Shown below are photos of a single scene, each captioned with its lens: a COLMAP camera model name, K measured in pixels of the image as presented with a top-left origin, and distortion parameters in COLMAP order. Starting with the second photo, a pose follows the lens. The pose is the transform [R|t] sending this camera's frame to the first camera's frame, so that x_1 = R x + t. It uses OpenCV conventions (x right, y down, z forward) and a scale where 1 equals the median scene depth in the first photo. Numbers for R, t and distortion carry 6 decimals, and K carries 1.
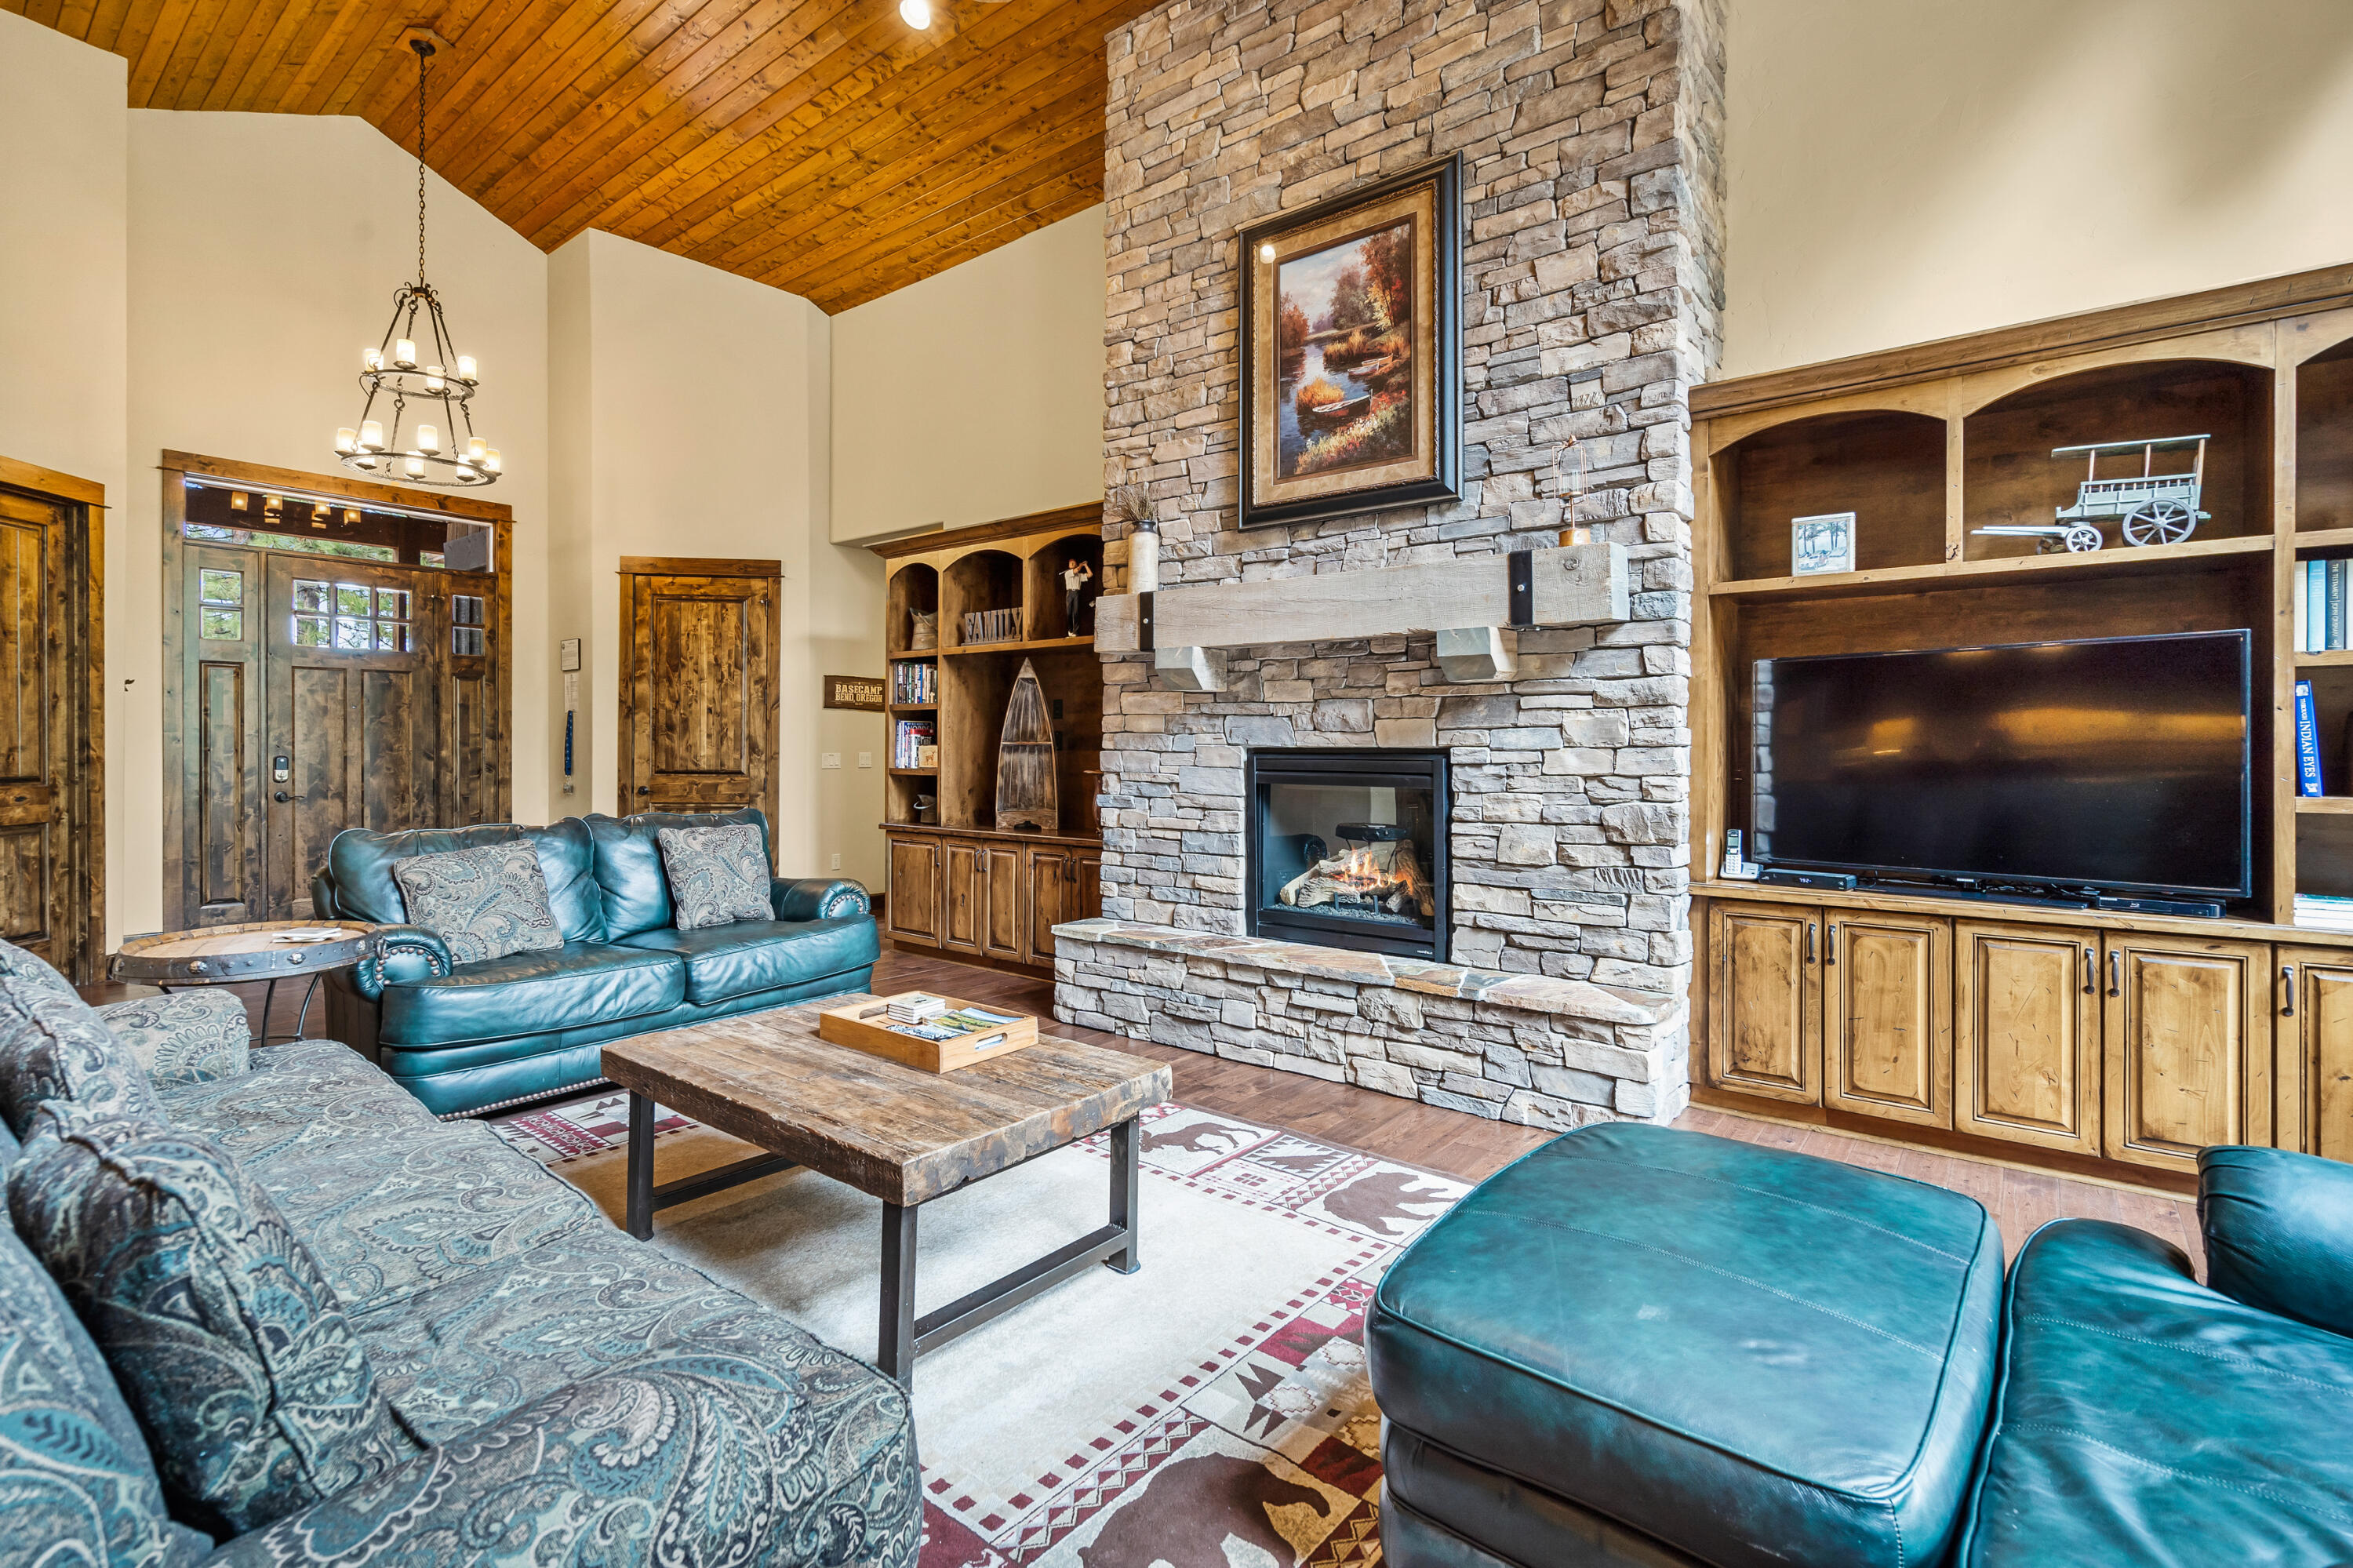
lens RADIAL K [[1070.2, 0, 1174.7], [0, 1070.2, 752.8], [0, 0, 1]] dist [-0.006878, 0.001754]
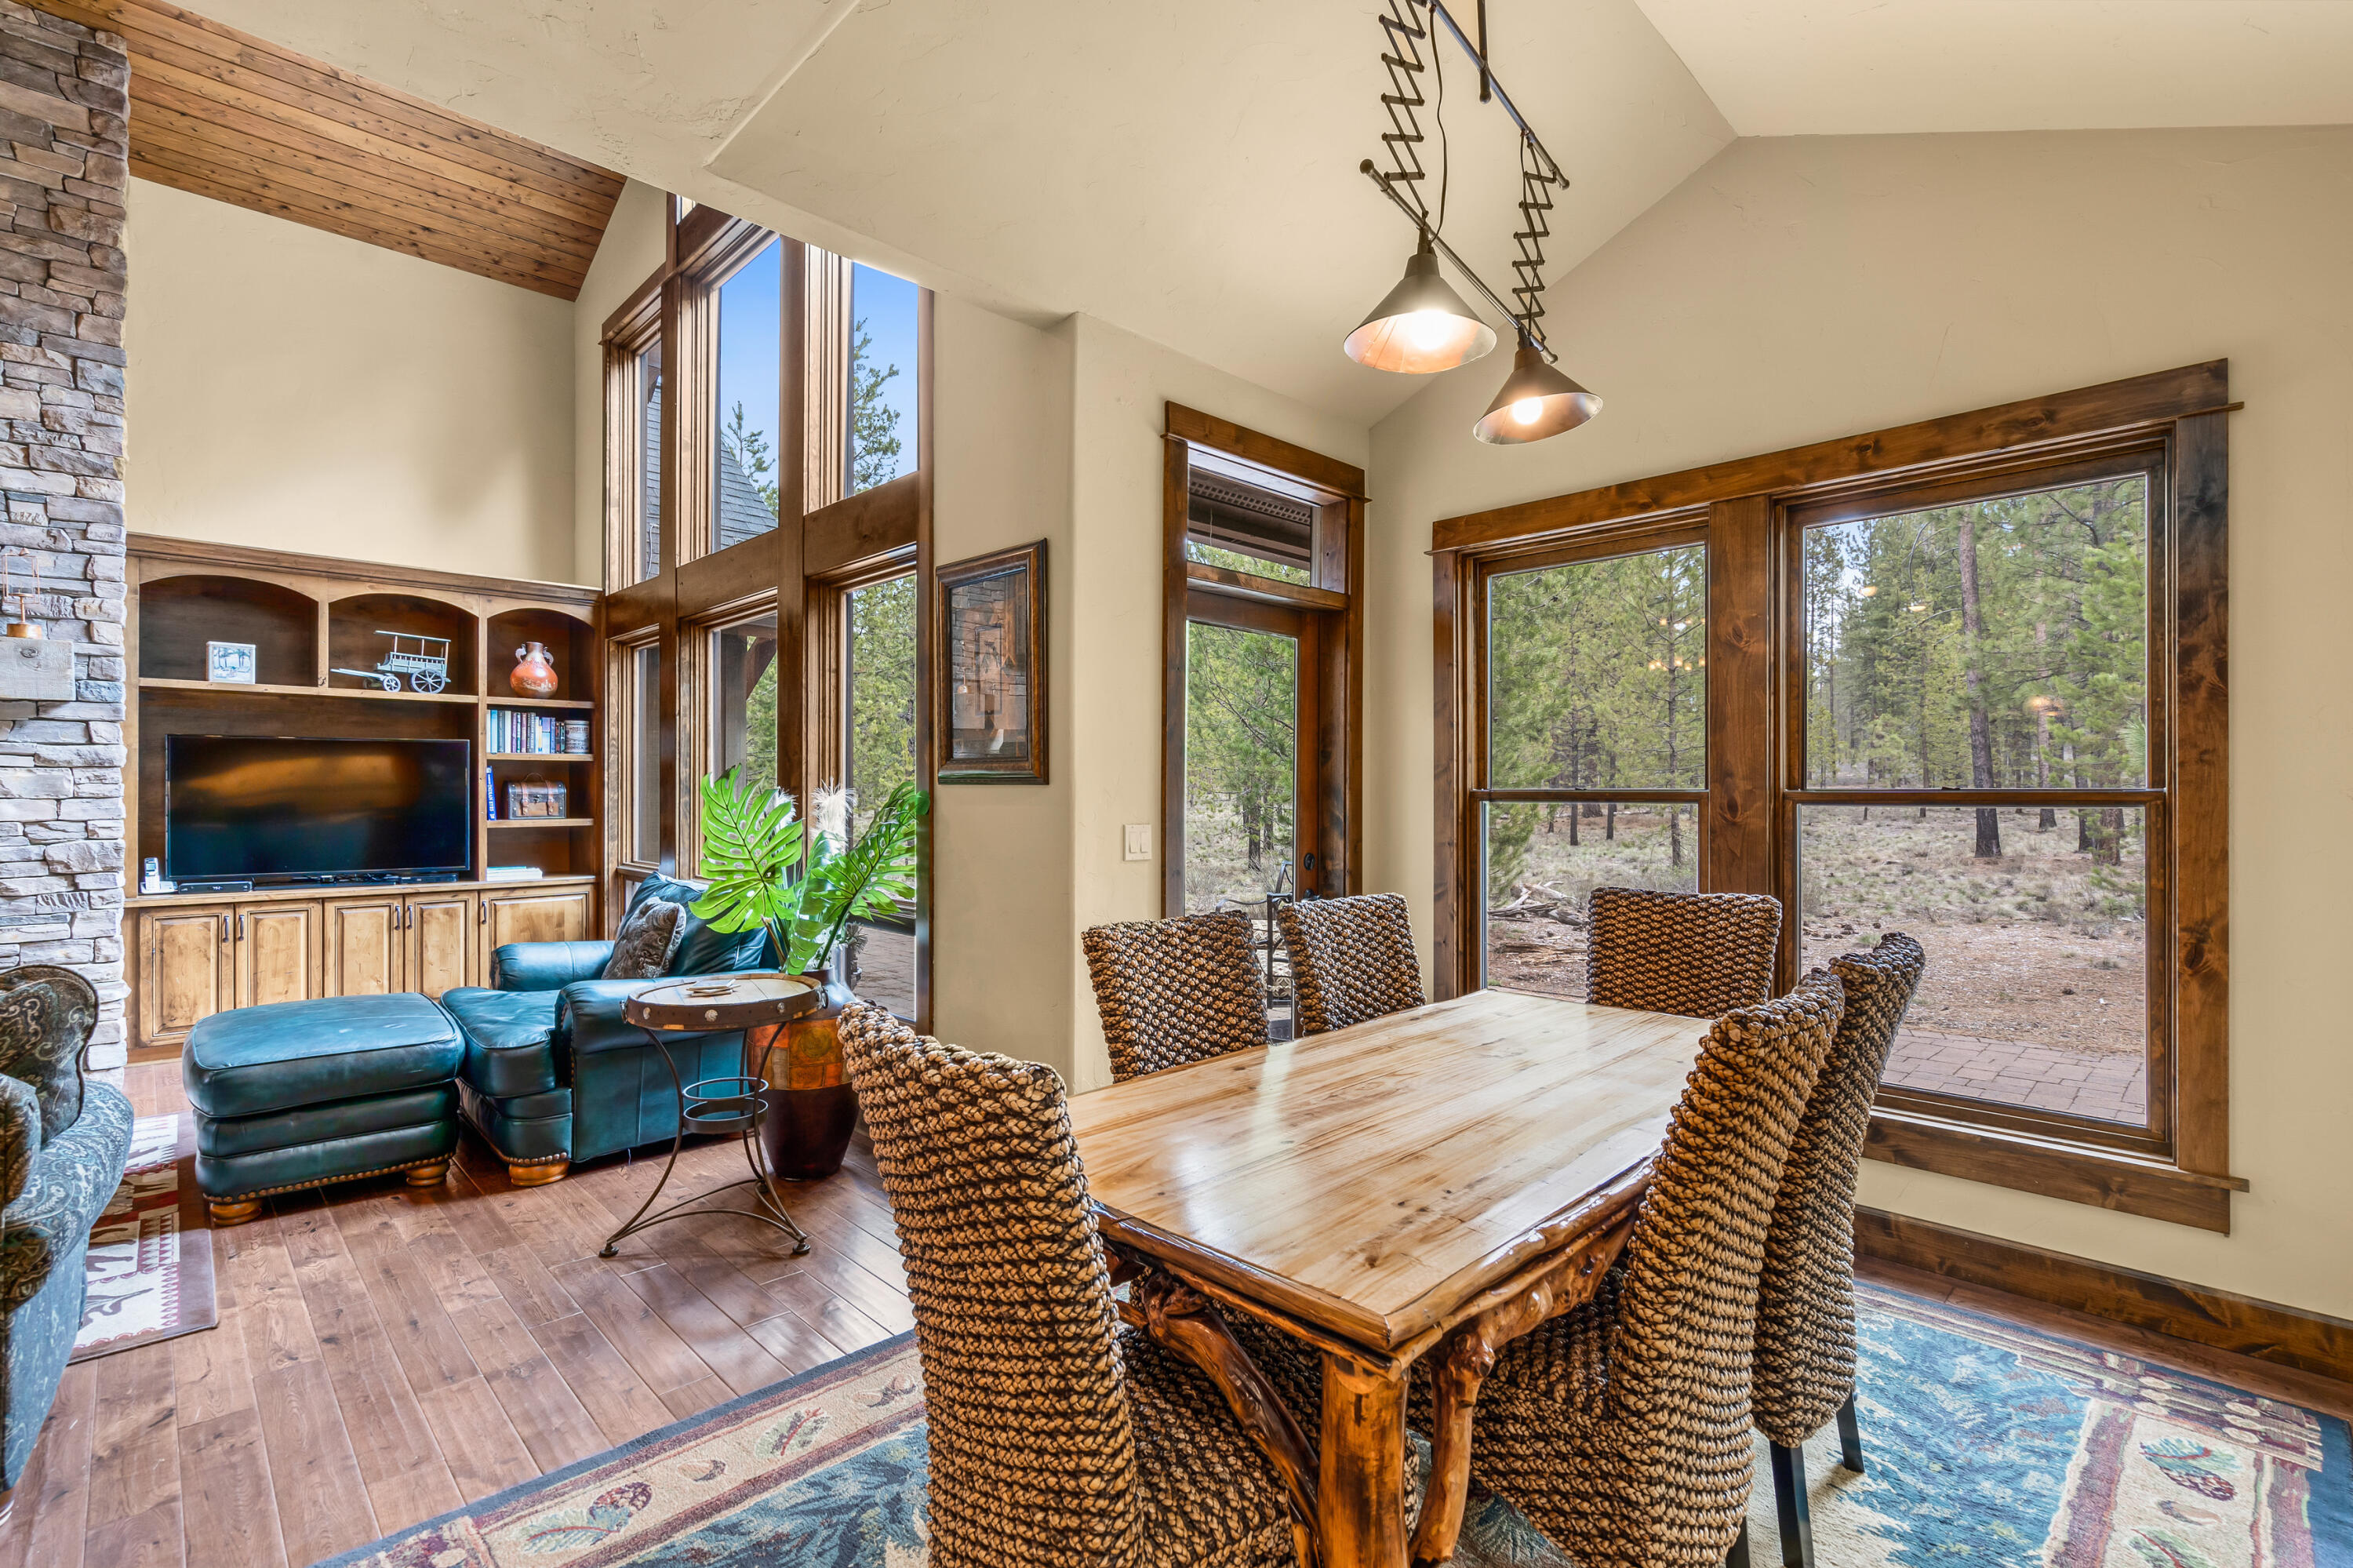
lens RADIAL K [[1070.2, 0, 1156.3], [0, 1070.2, 791.8], [0, 0, 1]] dist [-0.006878, 0.001754]
pose [[0.134645, -0.002445, 0.990891, -0.652329], [-0.000034, 0.999997, 0.002472, -0.015901], [-0.990894, -0.000367, 0.134644, -0.454231]]
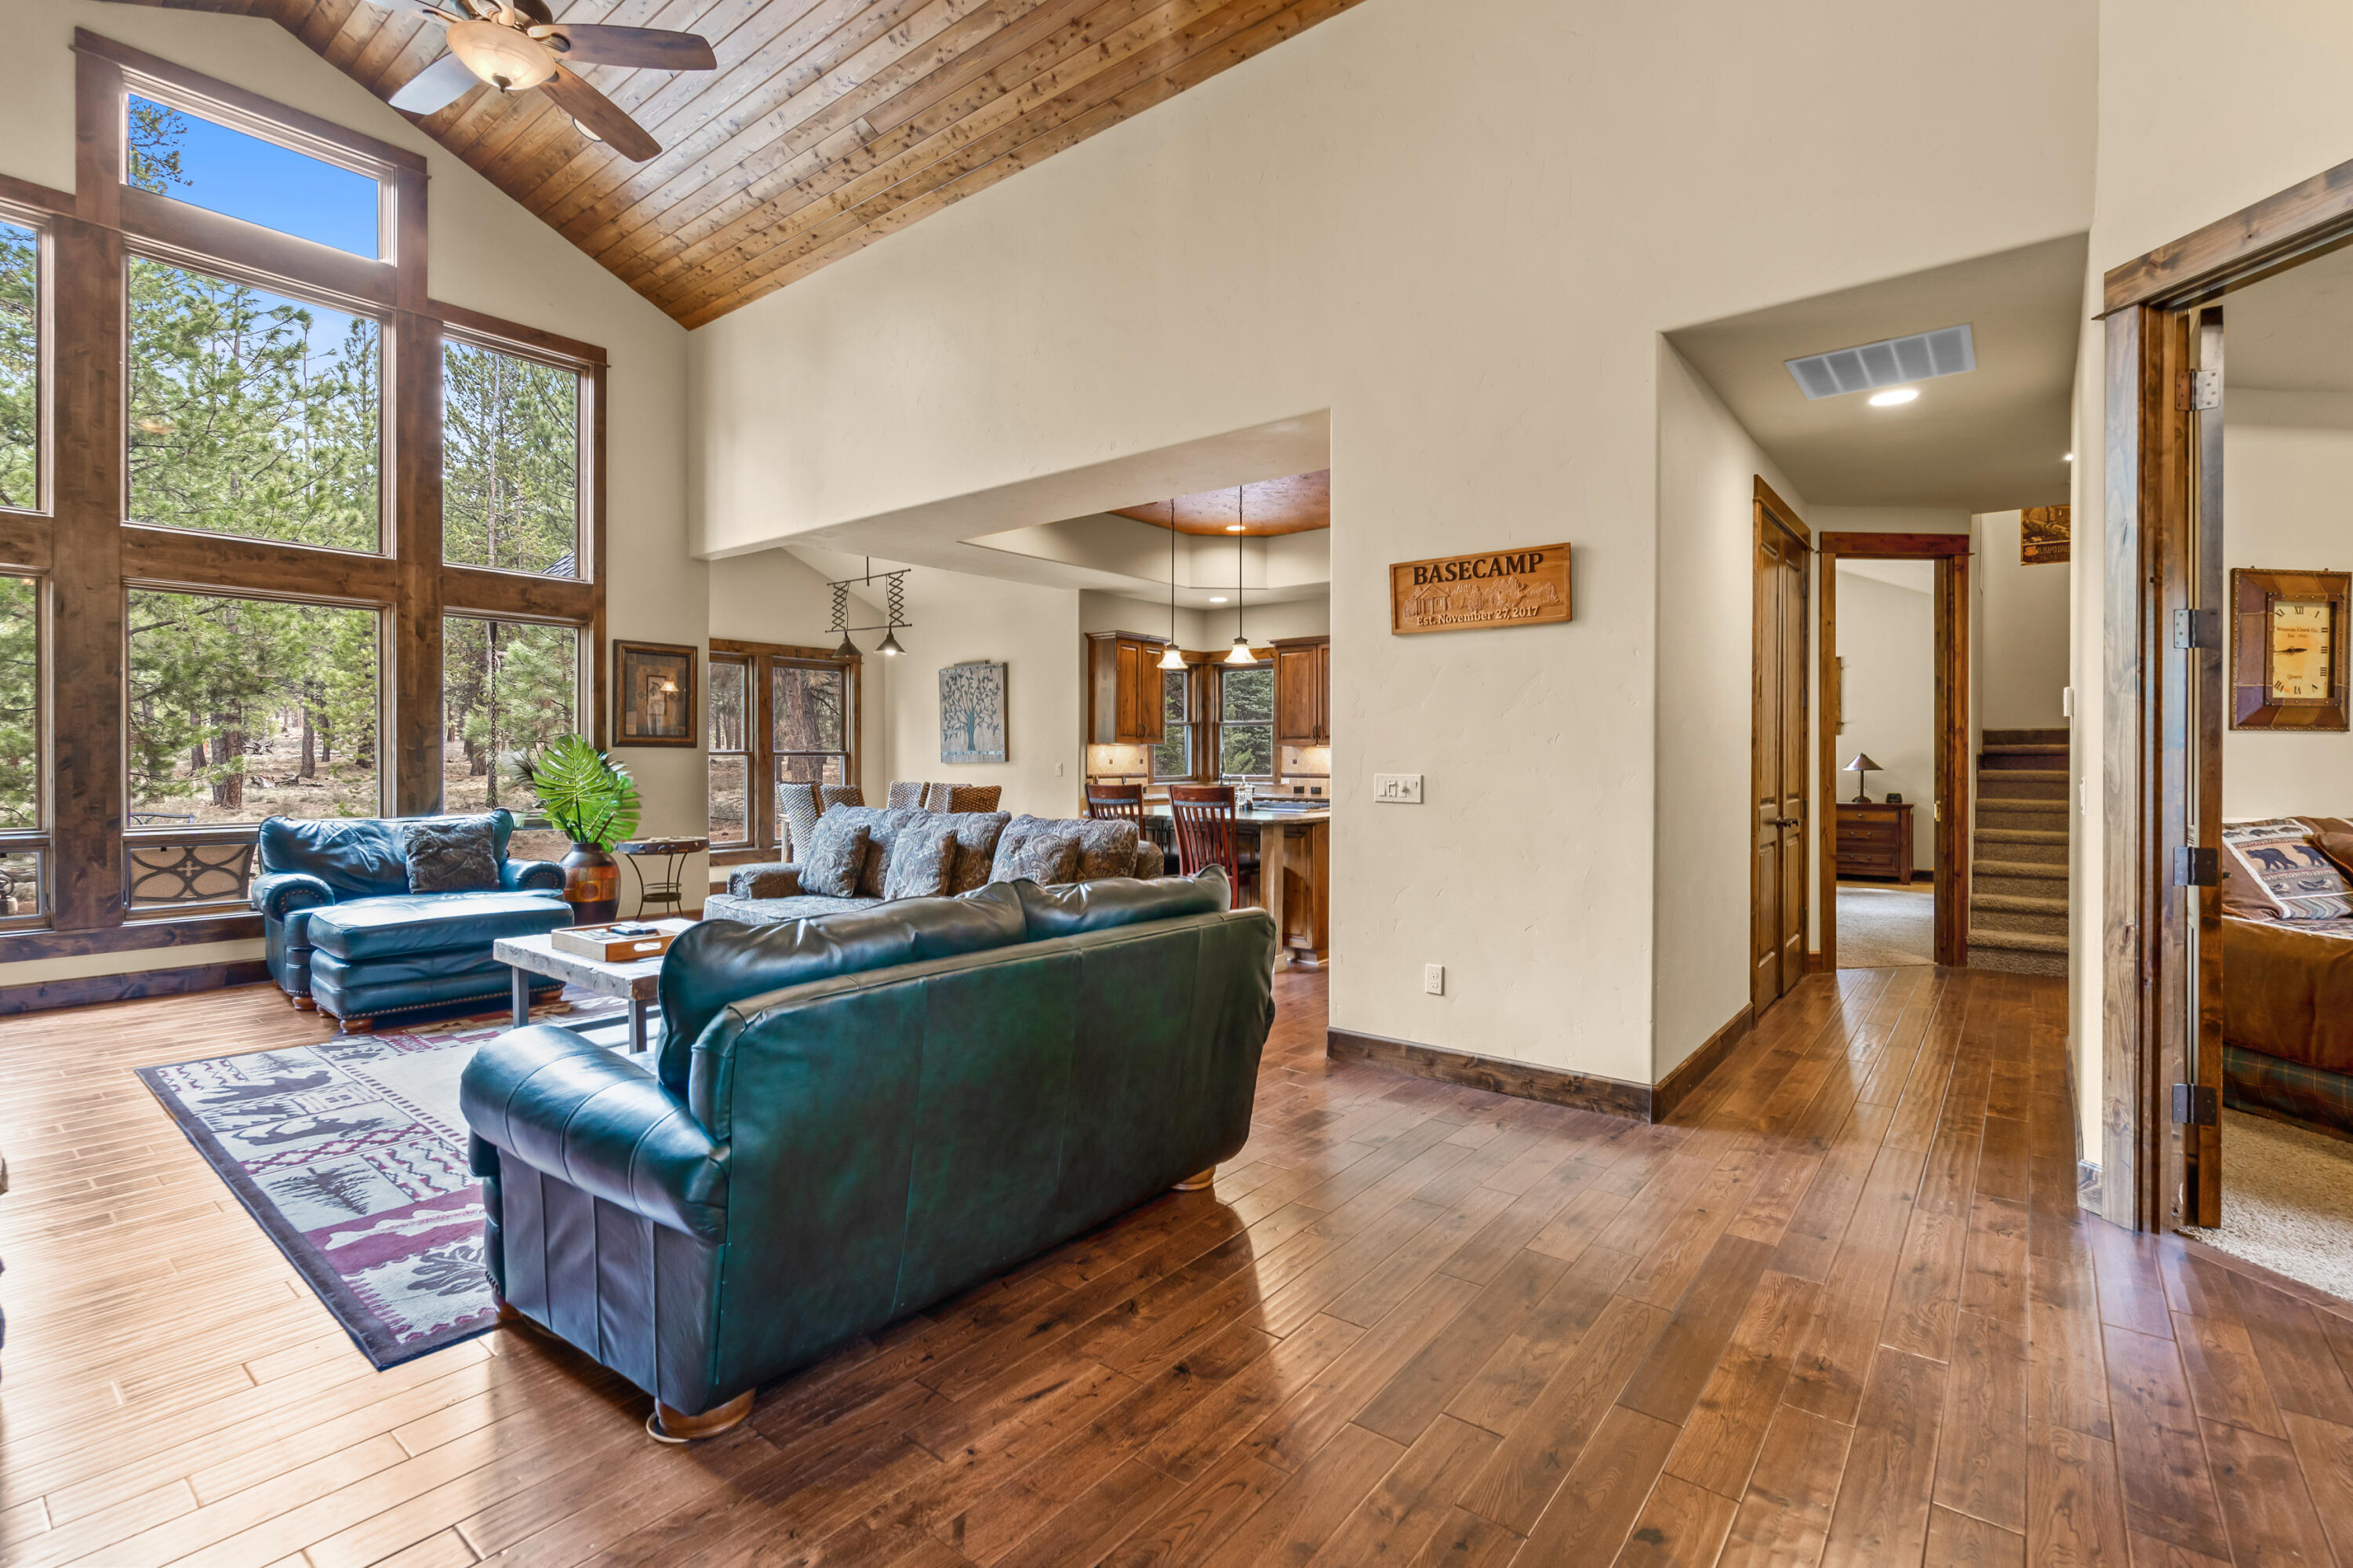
lens RADIAL K [[1070.2, 0, 1163.1], [0, 1070.2, 769.0], [0, 0, 1]] dist [-0.006878, 0.001754]
pose [[-0.999912, -0.007759, 0.010802, -0.746334], [-0.007631, 0.999901, 0.011805, -0.009655], [-0.010892, 0.011722, -0.999872, 1.834199]]
